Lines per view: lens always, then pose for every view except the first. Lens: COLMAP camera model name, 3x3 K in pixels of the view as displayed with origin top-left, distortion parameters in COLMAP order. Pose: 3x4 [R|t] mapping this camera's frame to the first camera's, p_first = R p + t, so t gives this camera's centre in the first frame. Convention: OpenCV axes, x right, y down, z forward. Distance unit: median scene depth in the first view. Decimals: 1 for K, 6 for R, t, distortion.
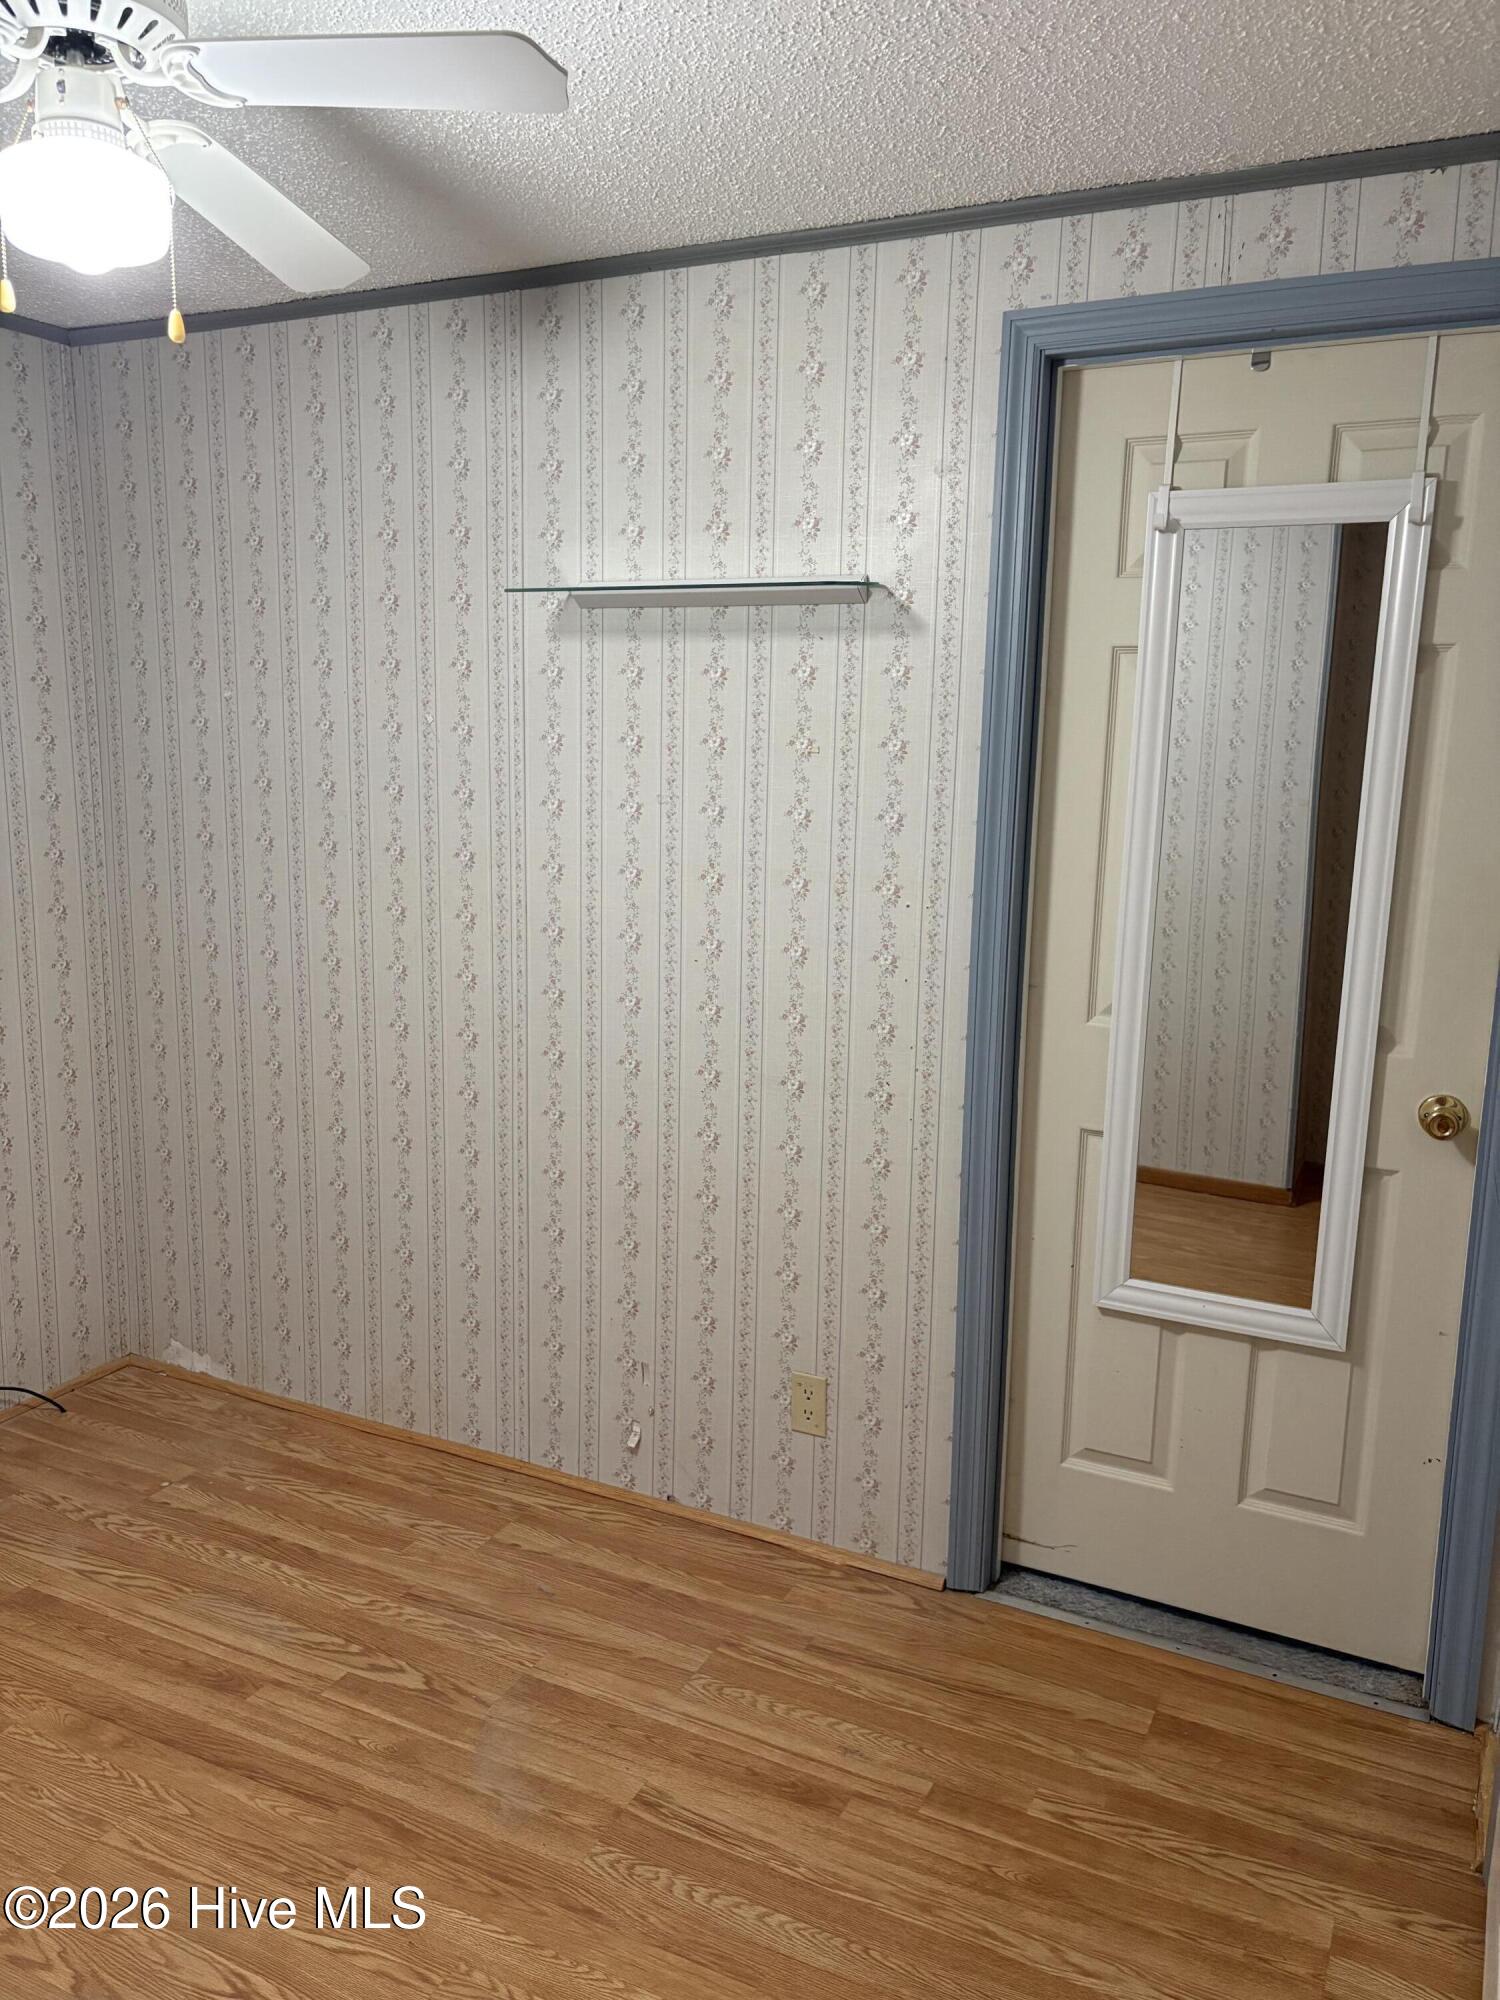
lens RADIAL K [[1489.2, 0, 748.8], [0, 1489.2, 1001.4], [0, 0, 1]] dist [0.033001, -0.030547]
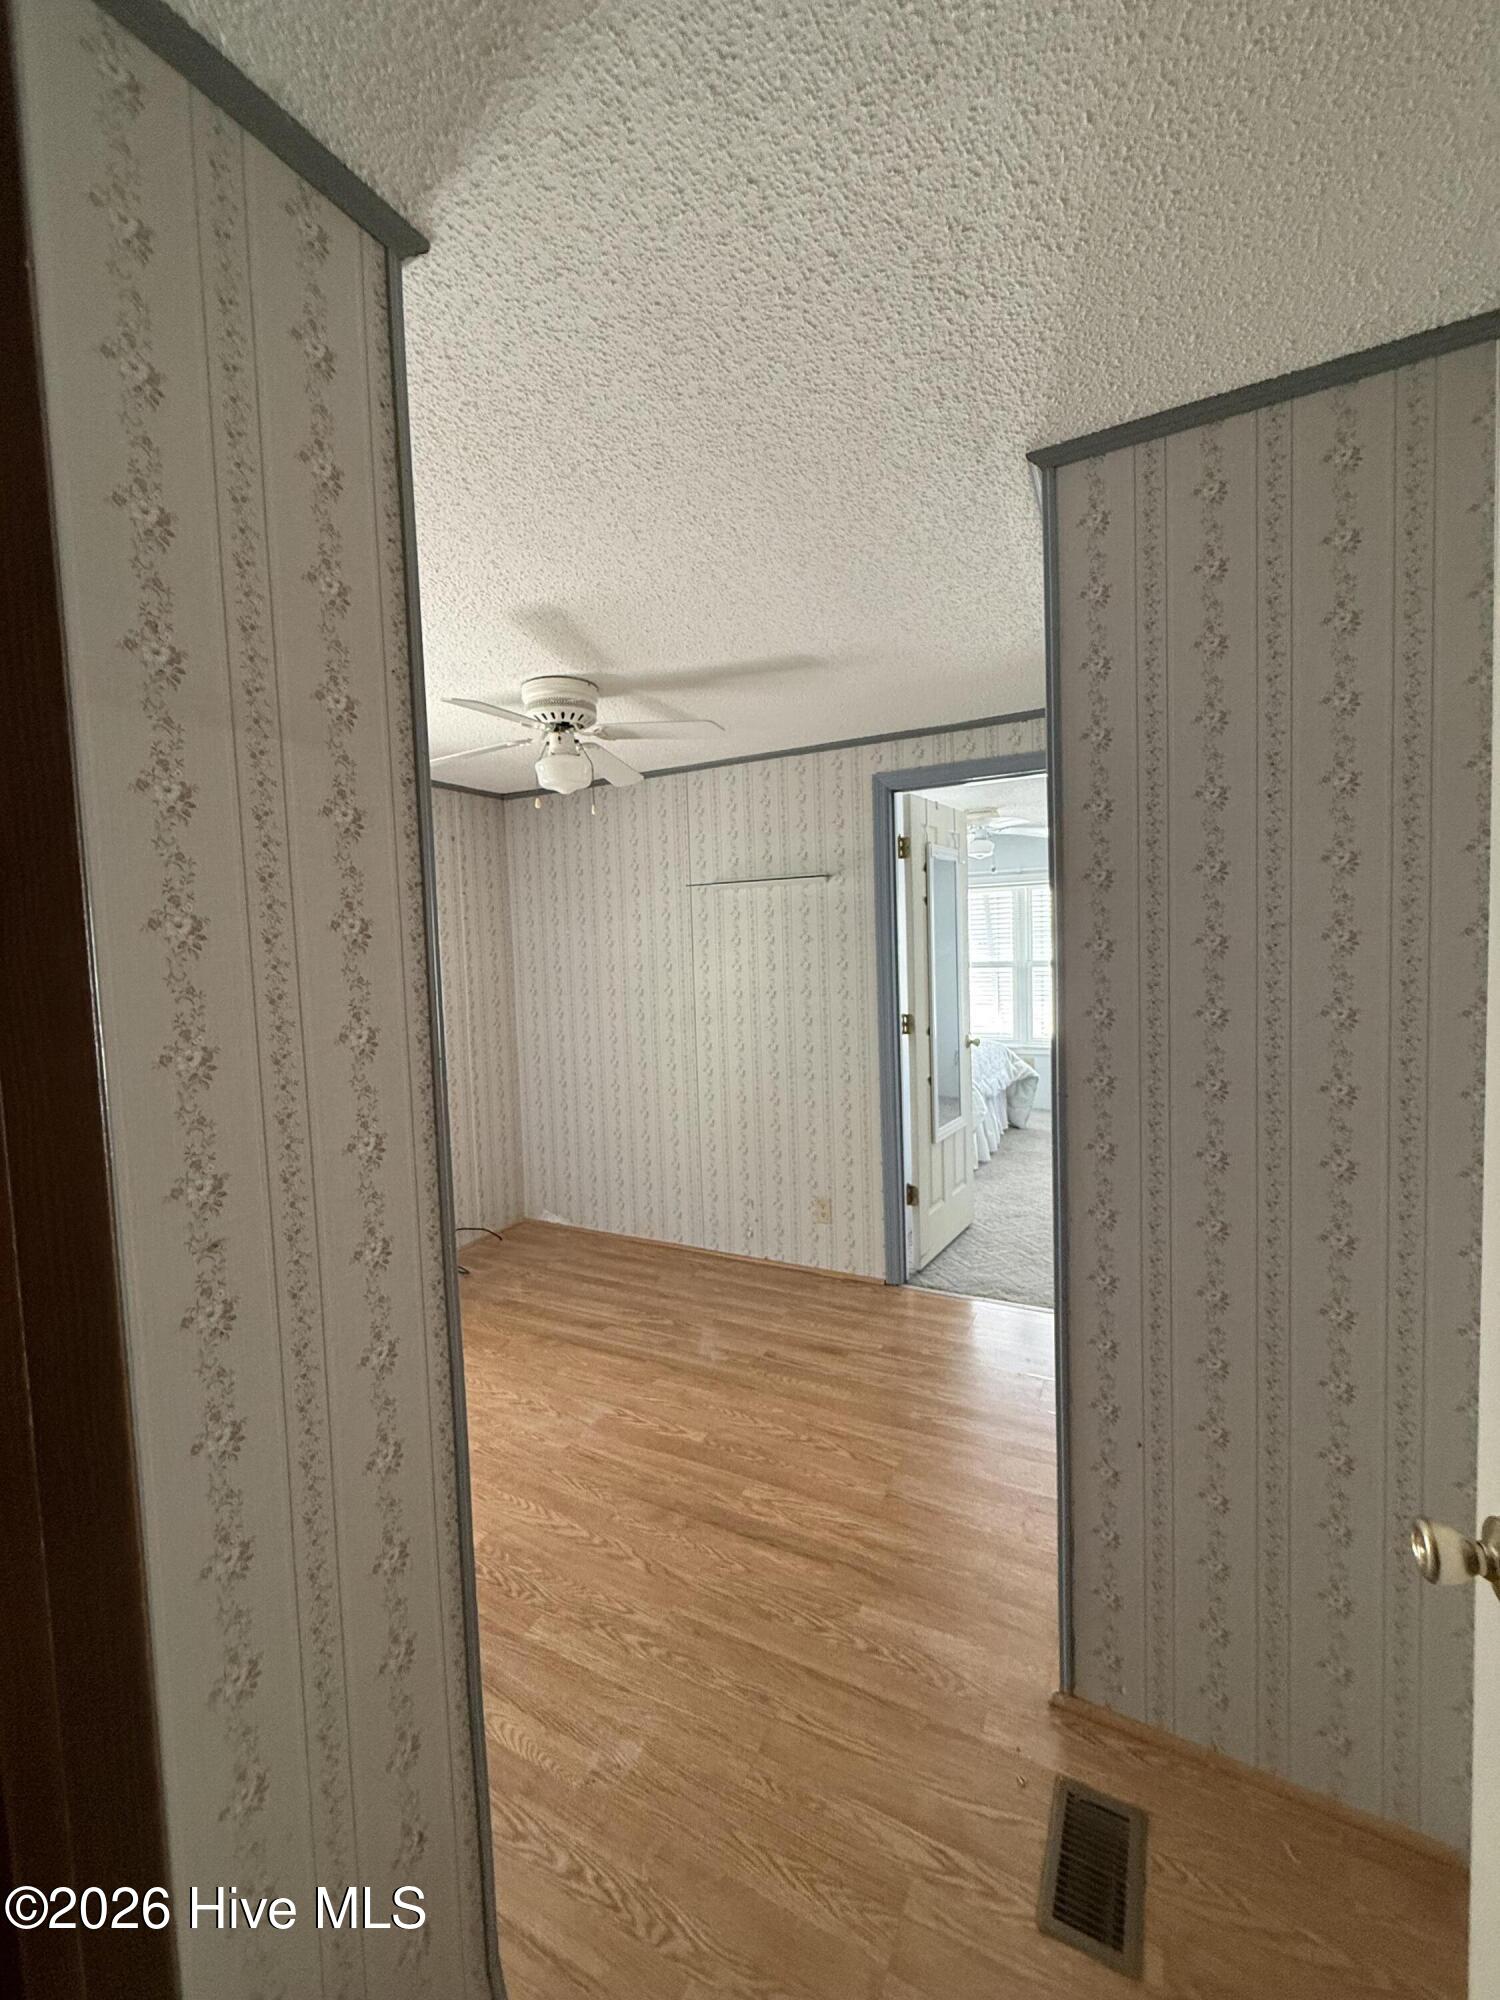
lens RADIAL K [[791.2, 0, 747.5], [0, 791.2, 994.2], [0, 0, 1]] dist [-0.002433, 0.000202]
pose [[0.998354, -0.052172, -0.023831, -0.032076], [0.049040, 0.991908, -0.117109, 0.069292], [0.029748, 0.115747, 0.992833, -0.299320]]
